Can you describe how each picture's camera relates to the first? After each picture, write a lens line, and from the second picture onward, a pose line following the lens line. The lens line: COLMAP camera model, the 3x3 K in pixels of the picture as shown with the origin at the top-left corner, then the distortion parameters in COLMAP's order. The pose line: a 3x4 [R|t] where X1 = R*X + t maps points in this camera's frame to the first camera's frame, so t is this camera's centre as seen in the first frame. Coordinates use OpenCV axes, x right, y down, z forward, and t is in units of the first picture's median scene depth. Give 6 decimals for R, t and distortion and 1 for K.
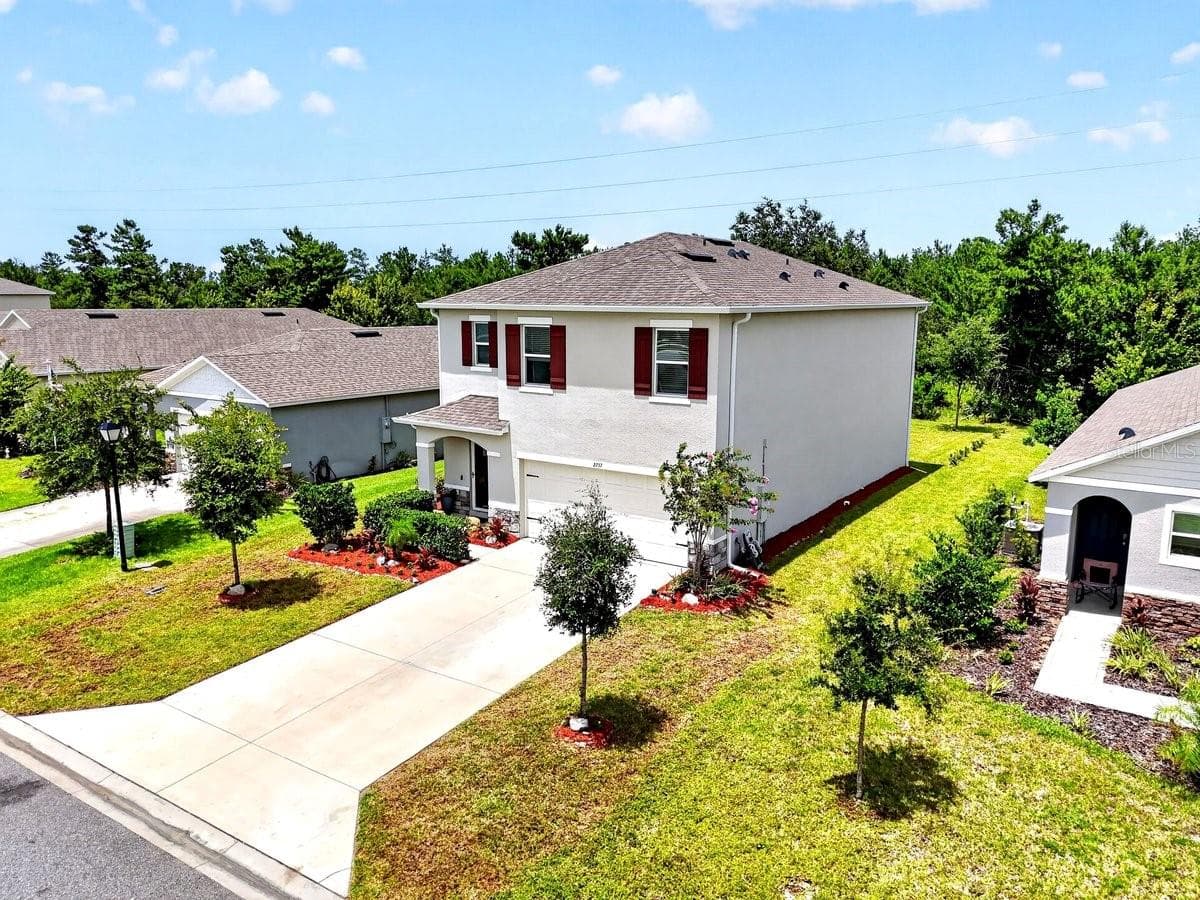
lens RADIAL K [[849.6, 0, 609.4], [0, 849.6, 401.3], [0, 0, 1]] dist [0.059803, -0.029551]
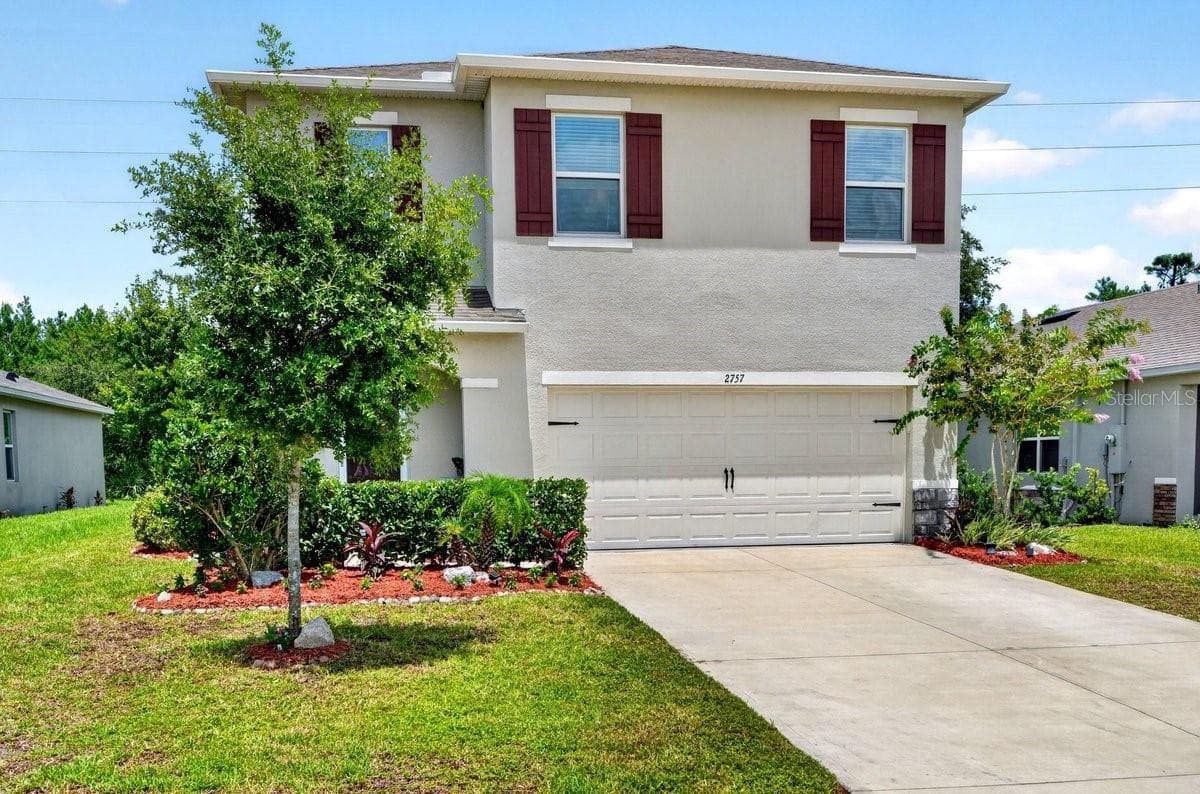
lens RADIAL K [[1180.3, 0, 553.1], [0, 1180.3, 529.8], [0, 0, 1]] dist [0.014610, 0.000000]
pose [[0.733681, -0.047700, 0.677818, -0.606152], [0.090398, 0.995518, -0.027792, 0.179576], [-0.673454, 0.081664, 0.734705, 0.531646]]
